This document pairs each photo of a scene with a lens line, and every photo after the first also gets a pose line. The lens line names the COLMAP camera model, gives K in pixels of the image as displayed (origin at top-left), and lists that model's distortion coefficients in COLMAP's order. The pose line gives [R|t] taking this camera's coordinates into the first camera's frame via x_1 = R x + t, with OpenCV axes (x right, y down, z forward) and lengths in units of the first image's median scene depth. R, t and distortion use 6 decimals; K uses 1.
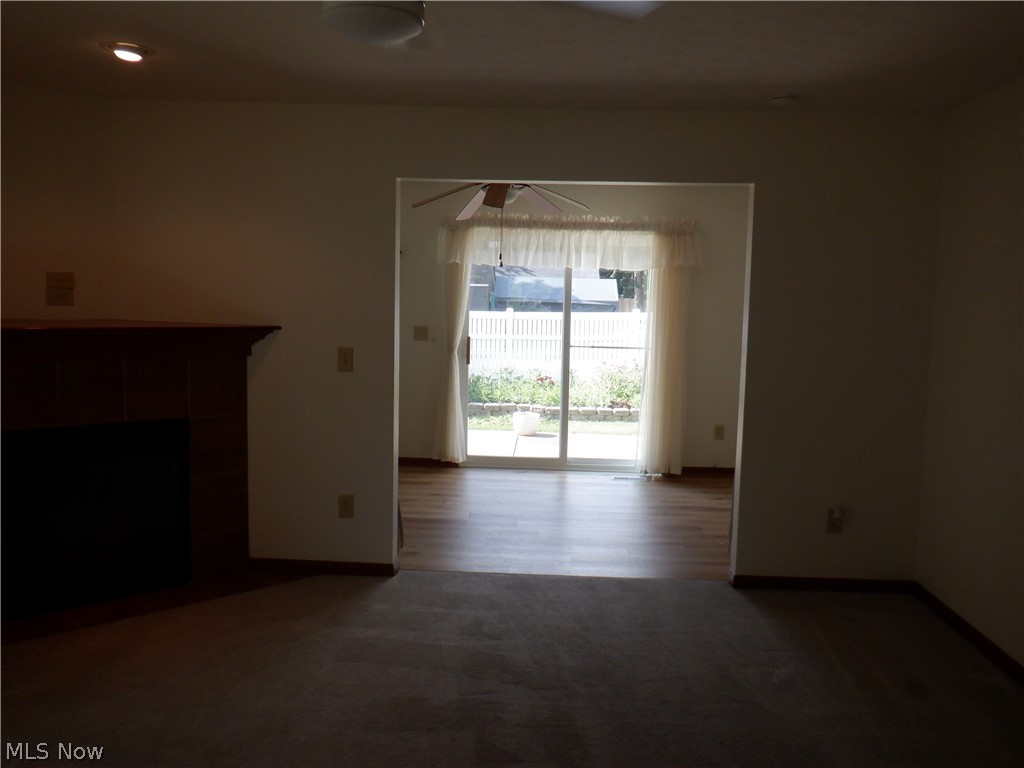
lens RADIAL K [[852.2, 0, 509.9], [0, 852.2, 399.5], [0, 0, 1]] dist [-0.000641, 0.002015]
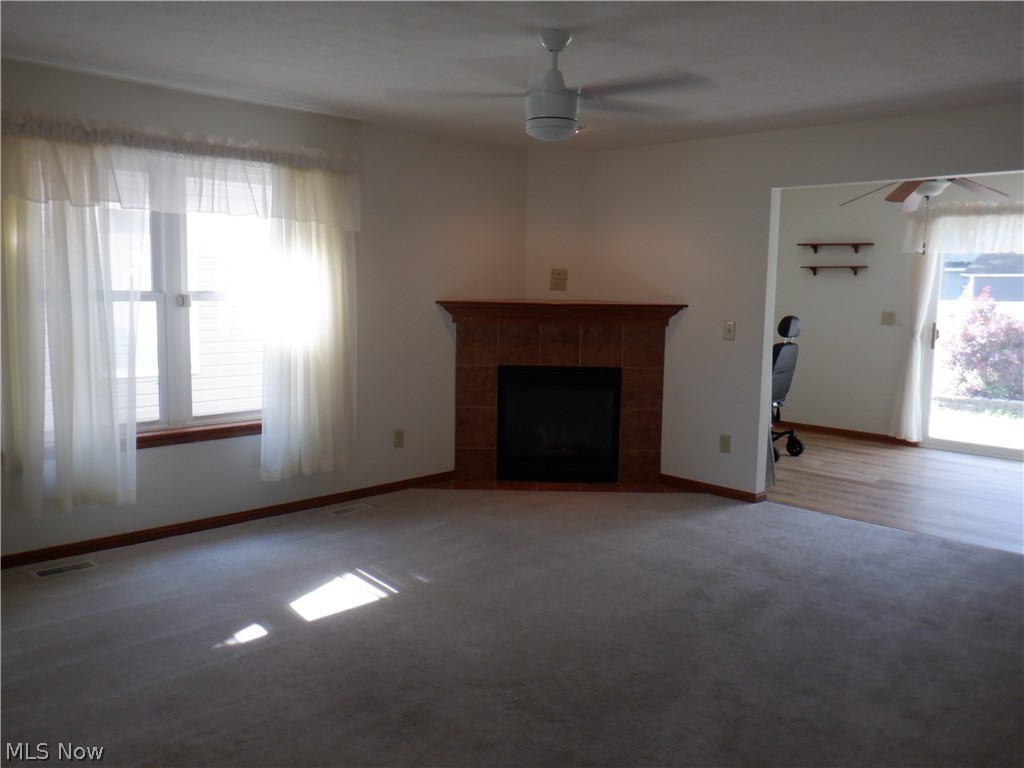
lens RADIAL K [[852.2, 0, 509.9], [0, 852.2, 399.5], [0, 0, 1]] dist [-0.000641, 0.002015]
pose [[0.731829, 0.078634, -0.676937, 0.451761], [-0.077085, 0.996497, 0.032419, 0.041797], [0.677115, 0.028457, 0.735327, -0.184730]]
